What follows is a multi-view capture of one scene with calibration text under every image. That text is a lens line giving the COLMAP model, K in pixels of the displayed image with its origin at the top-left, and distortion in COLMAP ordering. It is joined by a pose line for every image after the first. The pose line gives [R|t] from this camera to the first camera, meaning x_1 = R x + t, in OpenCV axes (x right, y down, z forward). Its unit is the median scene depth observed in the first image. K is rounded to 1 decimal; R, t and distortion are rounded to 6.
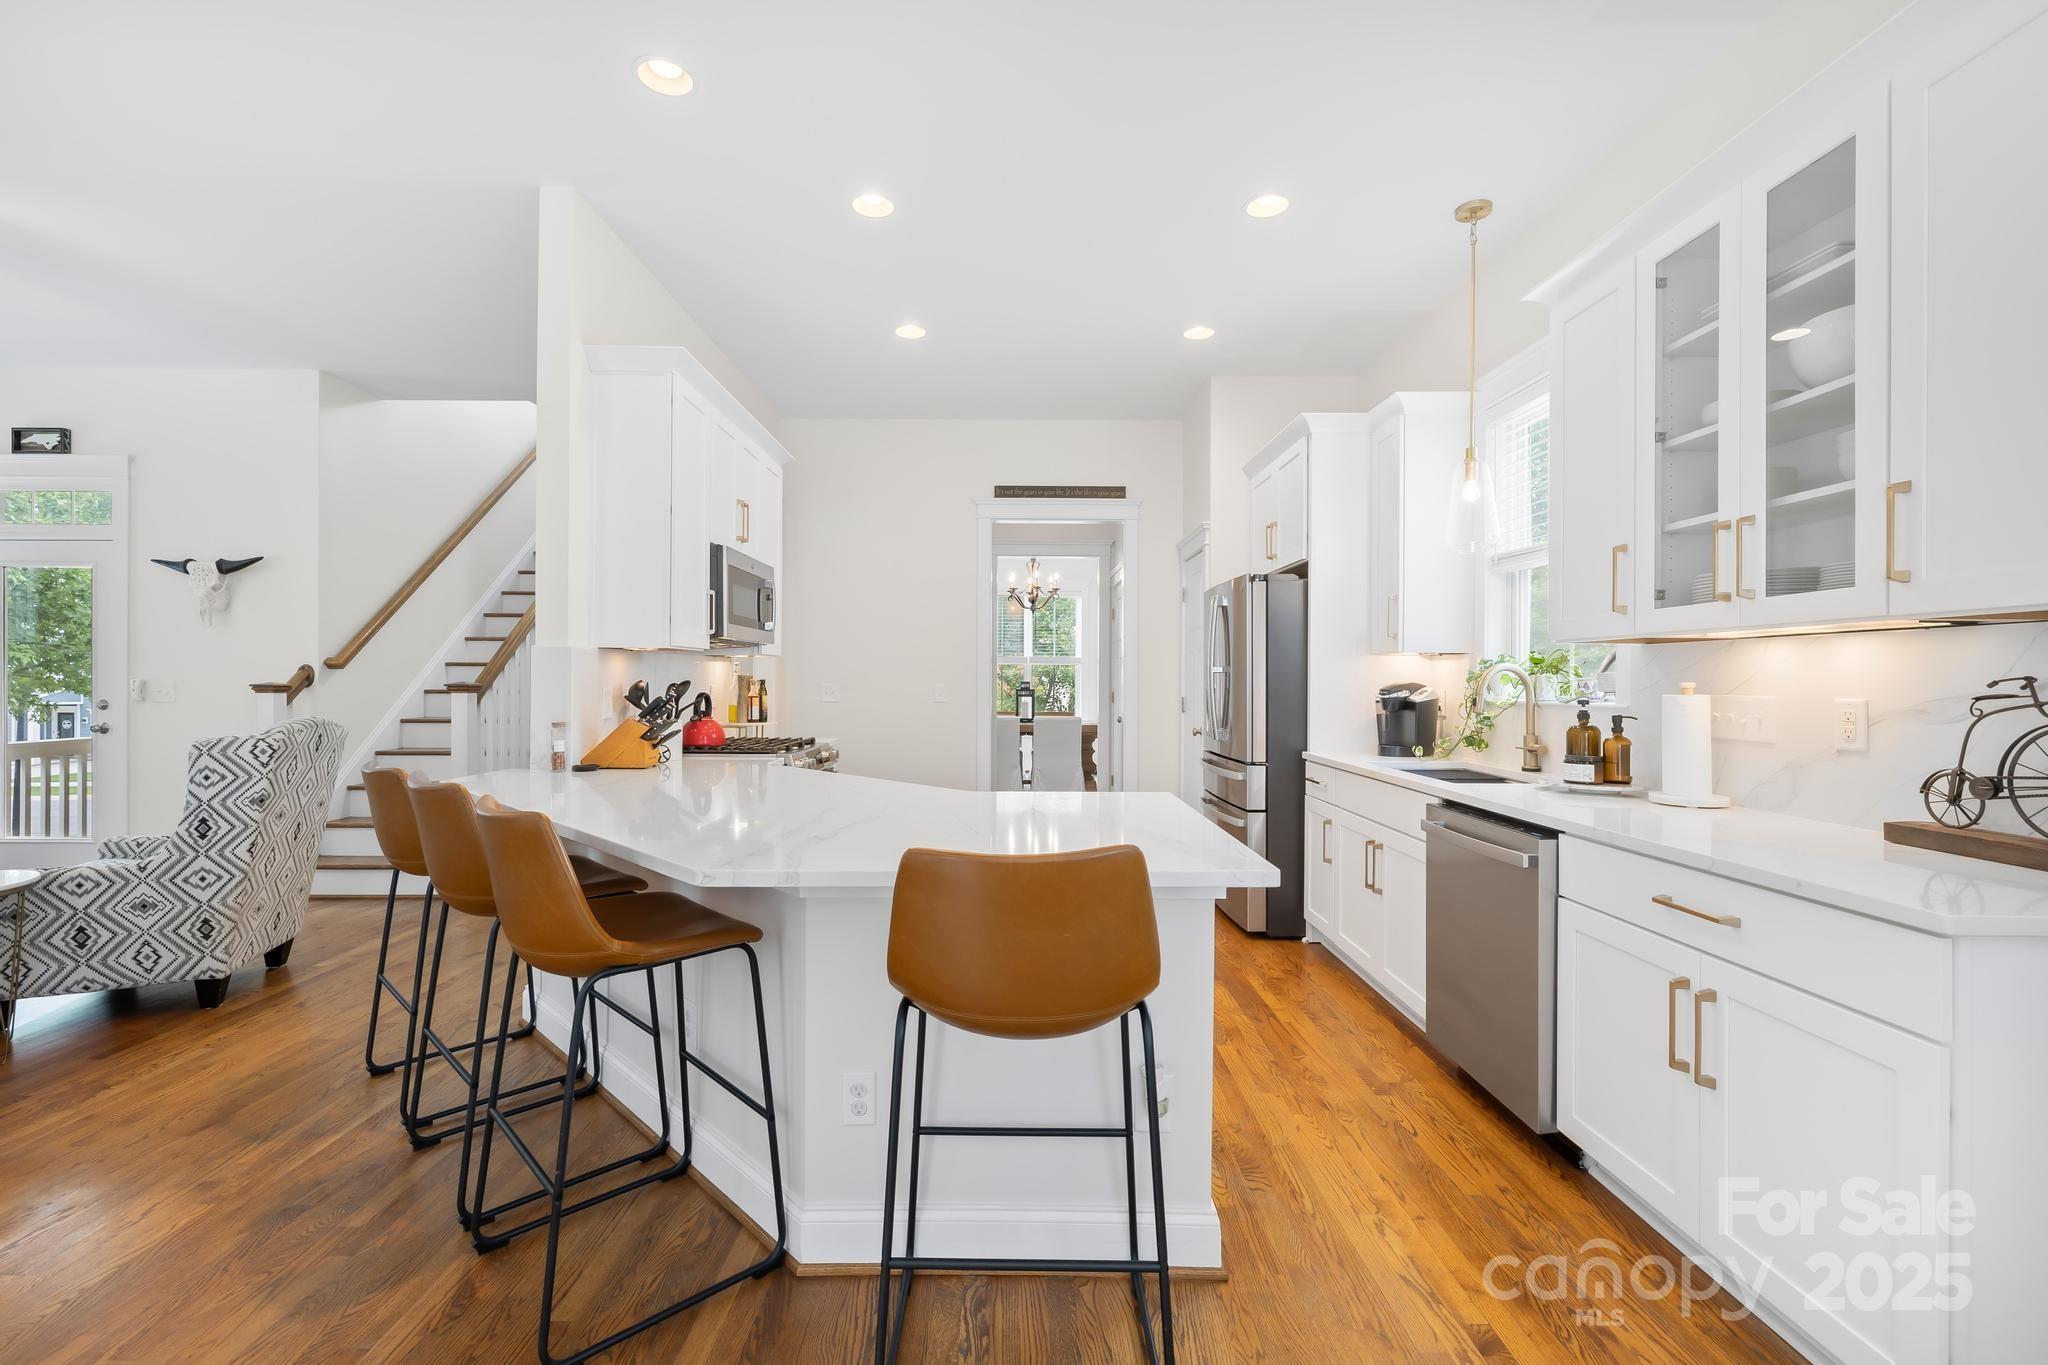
lens RADIAL K [[872.2, 0, 1018.7], [0, 872.2, 682.2], [0, 0, 1]] dist [-0.000108, -0.000028]
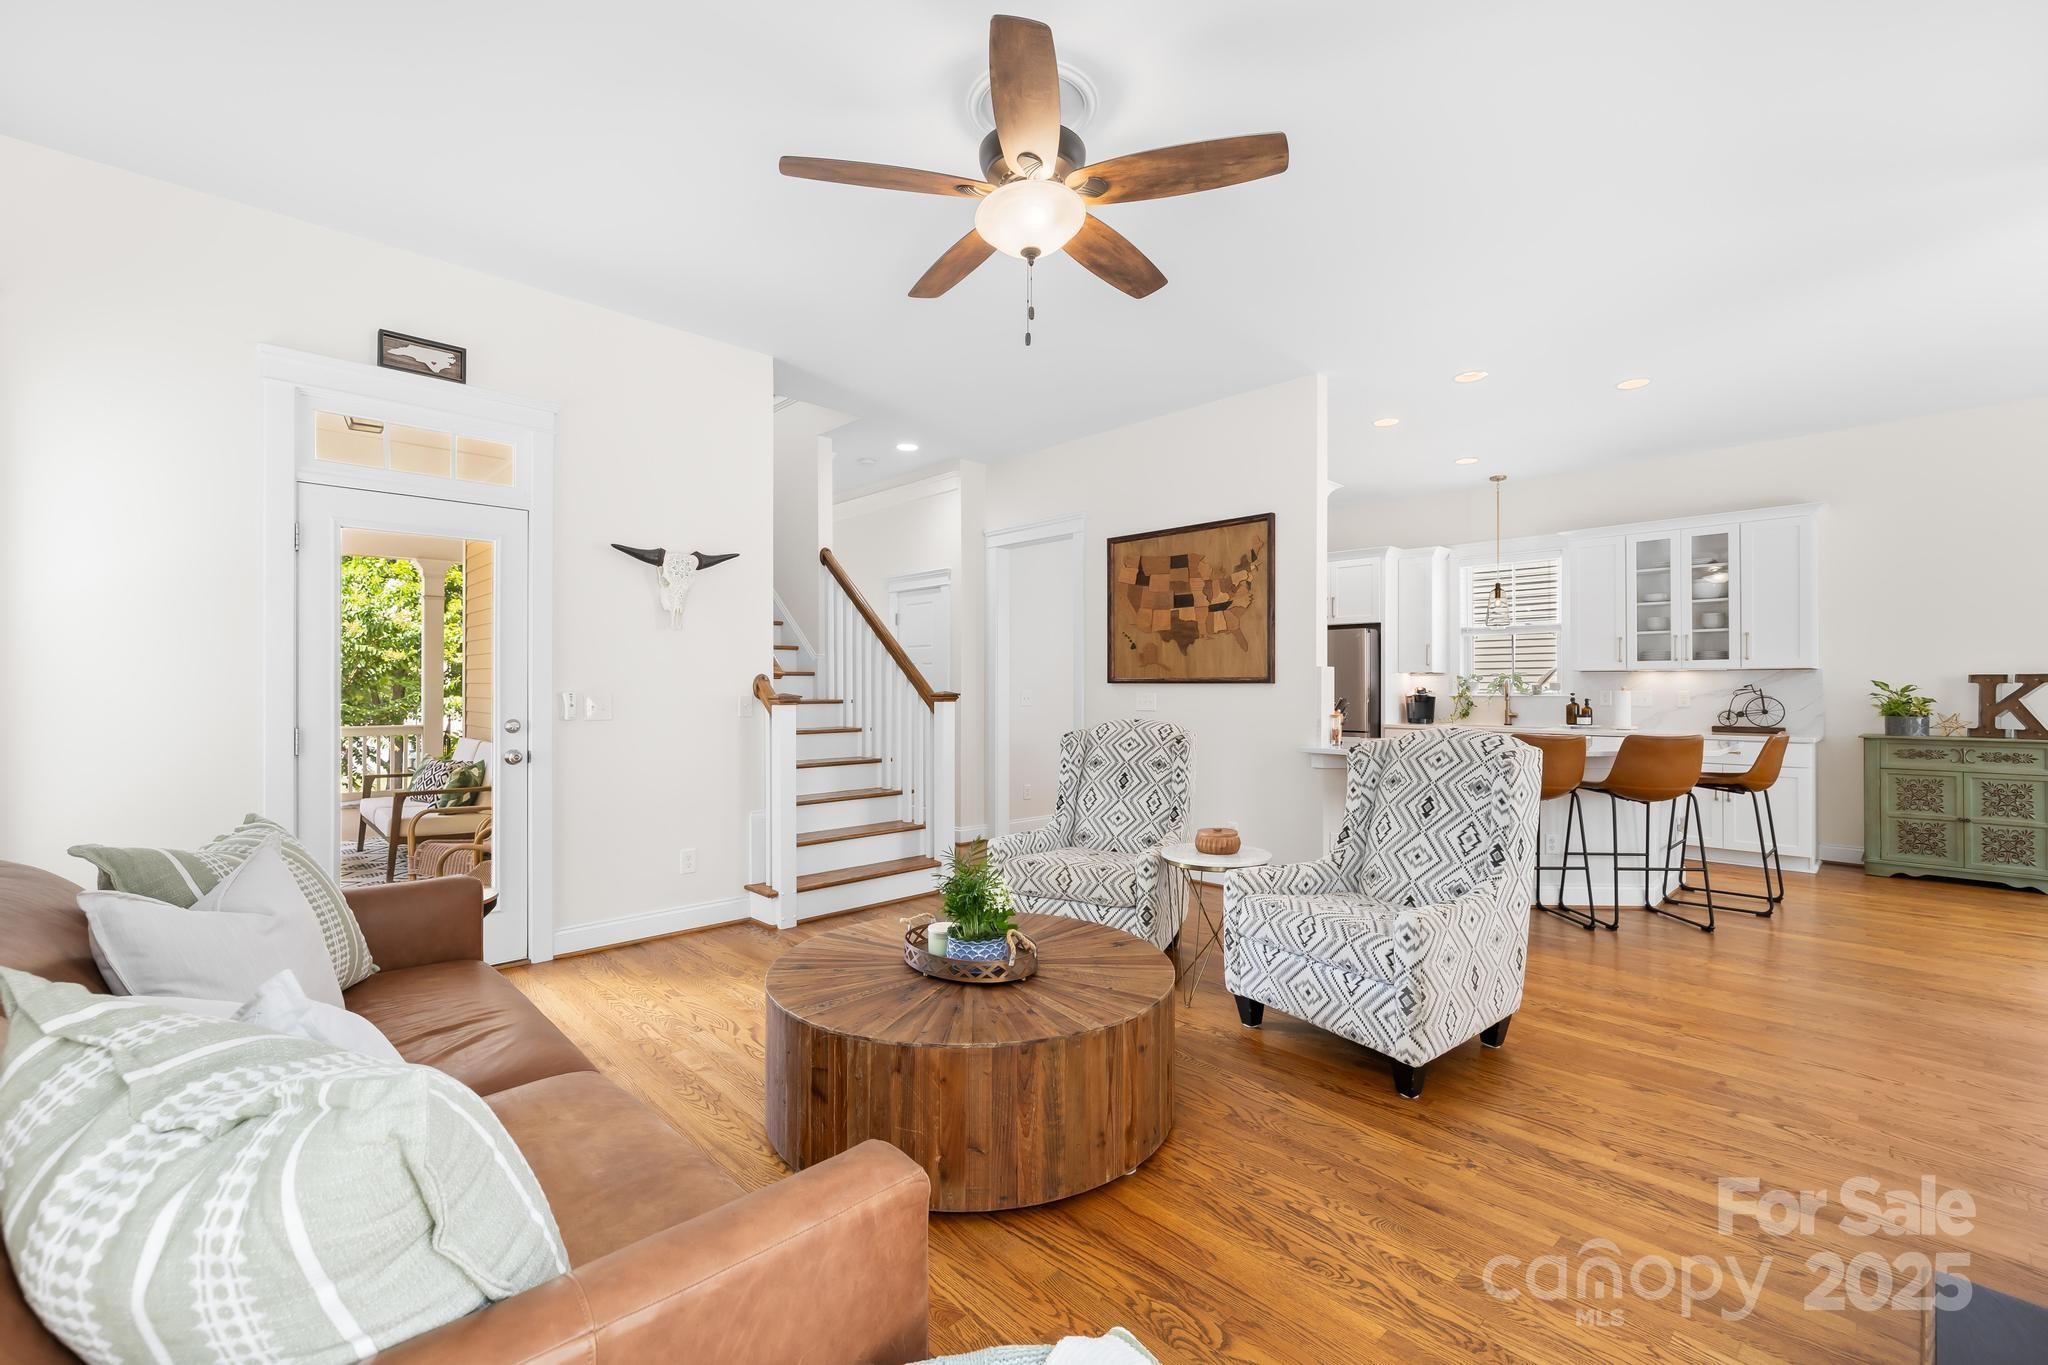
lens RADIAL K [[872.2, 0, 1019.8], [0, 872.2, 680.9], [0, 0, 1]] dist [-0.000108, -0.000028]
pose [[0.718503, -0.001079, 0.695523, -1.288661], [0.005866, 0.999973, -0.004509, -0.008476], [-0.695499, 0.007320, 0.718489, 0.158638]]
